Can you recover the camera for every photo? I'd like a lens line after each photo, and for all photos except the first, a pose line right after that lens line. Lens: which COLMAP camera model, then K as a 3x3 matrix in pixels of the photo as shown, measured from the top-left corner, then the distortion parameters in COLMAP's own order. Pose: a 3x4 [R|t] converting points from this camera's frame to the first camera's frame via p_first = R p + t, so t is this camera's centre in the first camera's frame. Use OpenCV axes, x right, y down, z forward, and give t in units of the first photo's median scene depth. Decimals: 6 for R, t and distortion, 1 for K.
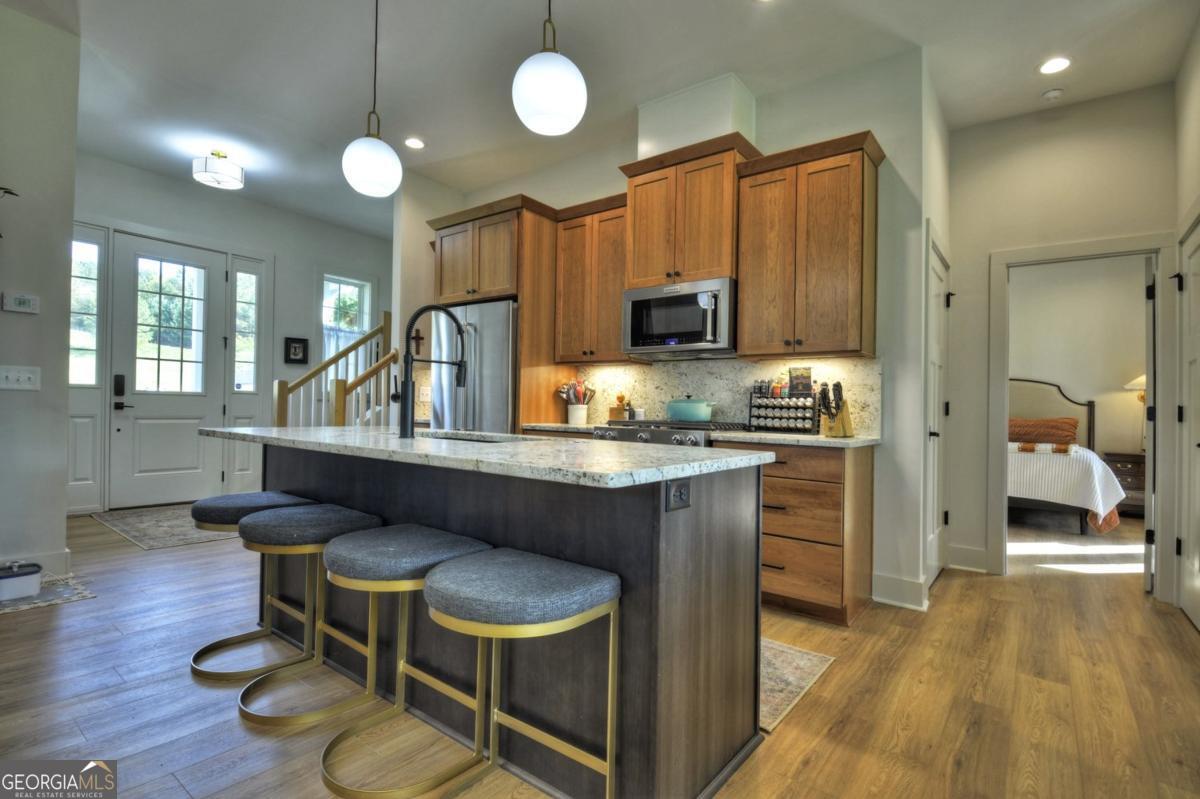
lens RADIAL K [[557.2, 0, 599.9], [0, 557.2, 398.1], [0, 0, 1]] dist [-0.027748, -0.003060]
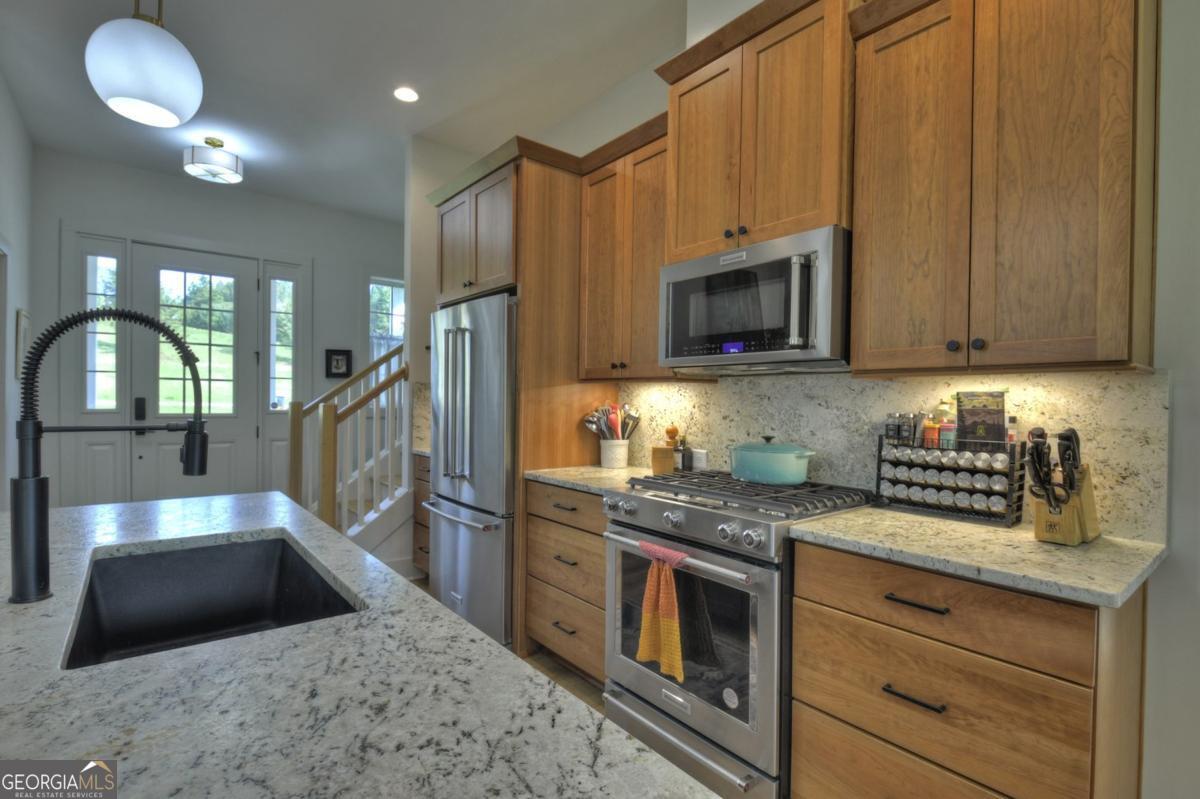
lens RADIAL K [[557.2, 0, 597.0], [0, 557.2, 411.8], [0, 0, 1]] dist [-0.027748, -0.003060]
pose [[0.971210, -0.002814, -0.238209, 0.118979], [0.009877, 0.999546, 0.028462, -0.048258], [0.238021, -0.029996, 0.970797, 0.366705]]
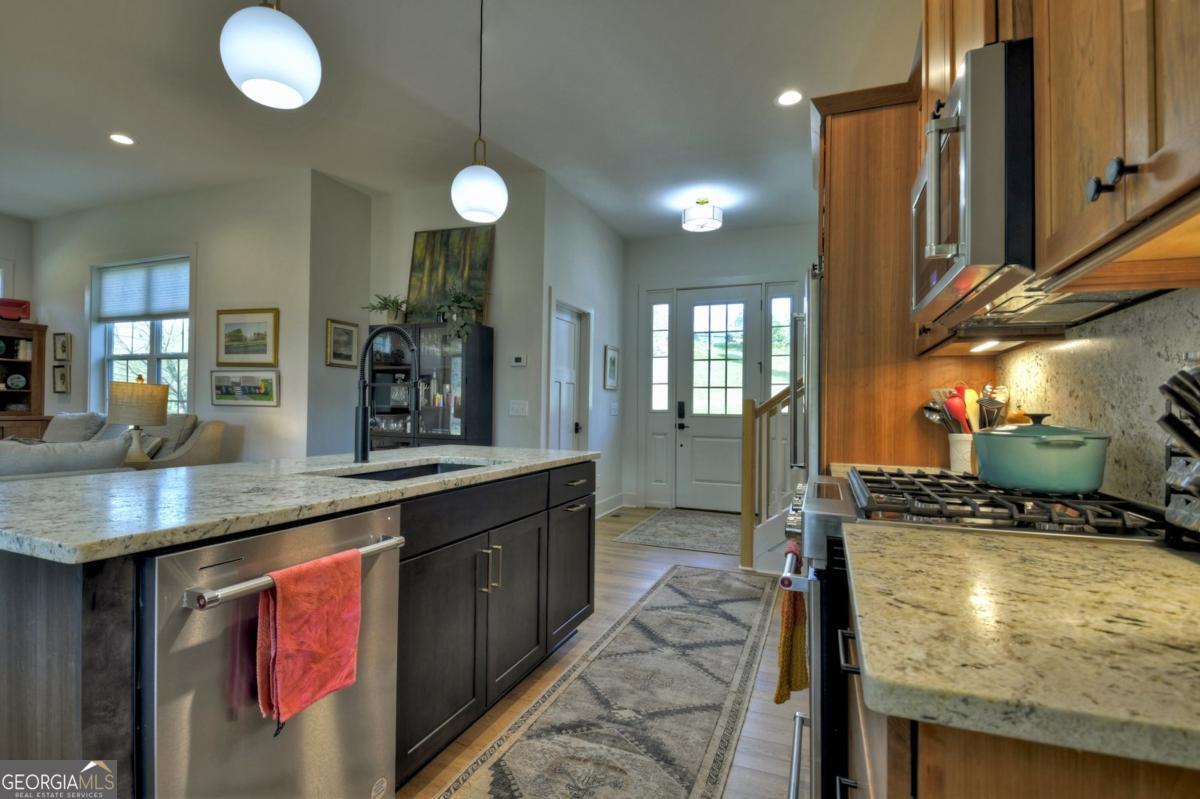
lens RADIAL K [[557.2, 0, 624.4], [0, 557.2, 405.1], [0, 0, 1]] dist [-0.027748, -0.003060]
pose [[0.309760, -0.027374, -0.950421, 0.396589], [0.012463, 0.999617, -0.024729, -0.005841], [0.950733, -0.004185, 0.309982, 0.610336]]
